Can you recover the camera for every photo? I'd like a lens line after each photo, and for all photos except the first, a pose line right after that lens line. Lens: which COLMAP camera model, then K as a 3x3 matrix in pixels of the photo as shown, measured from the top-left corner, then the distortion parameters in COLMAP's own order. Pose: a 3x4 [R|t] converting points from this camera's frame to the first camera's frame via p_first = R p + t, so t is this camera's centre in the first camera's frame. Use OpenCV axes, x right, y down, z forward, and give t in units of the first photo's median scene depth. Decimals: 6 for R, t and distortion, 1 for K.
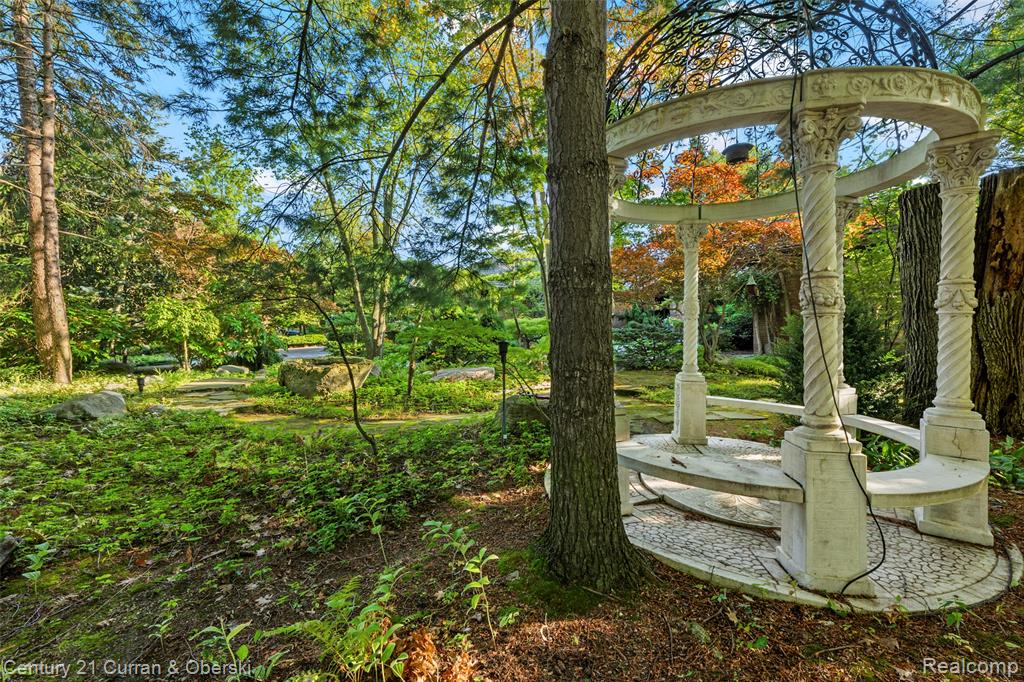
lens RADIAL K [[407.4, 0, 511.2], [0, 407.4, 339.0], [0, 0, 1]] dist [0.003099, 0.000302]
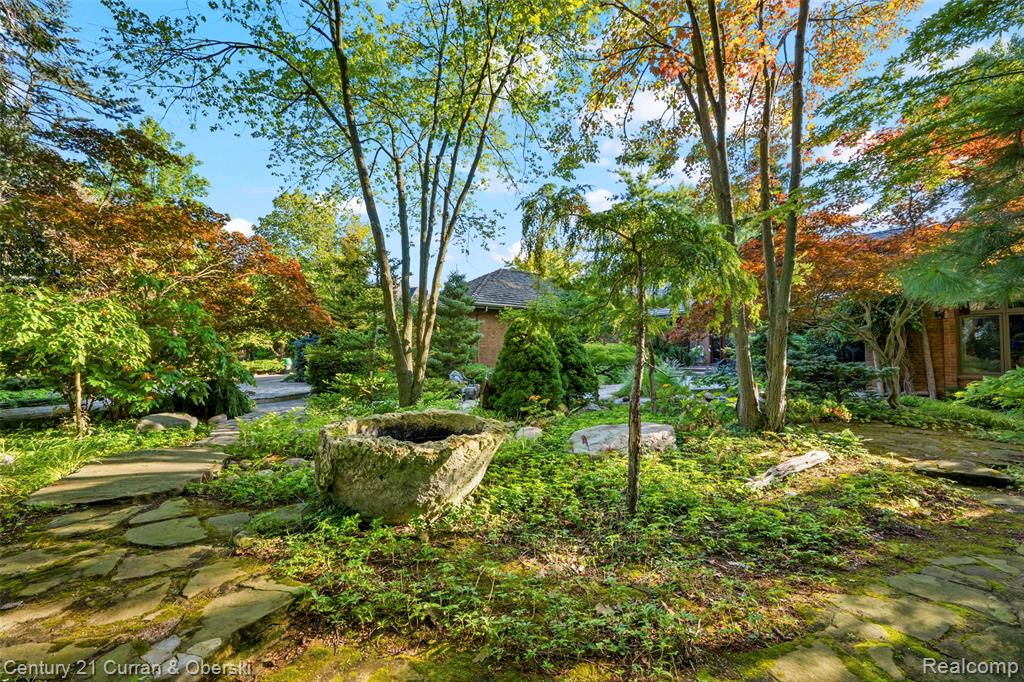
lens RADIAL K [[407.4, 0, 513.0], [0, 407.4, 343.4], [0, 0, 1]] dist [0.003099, 0.000302]
pose [[0.992115, 0.017891, 0.124044, -0.270689], [-0.010866, 0.998310, -0.057083, -0.008453], [-0.124855, 0.055285, 0.990633, 0.356163]]
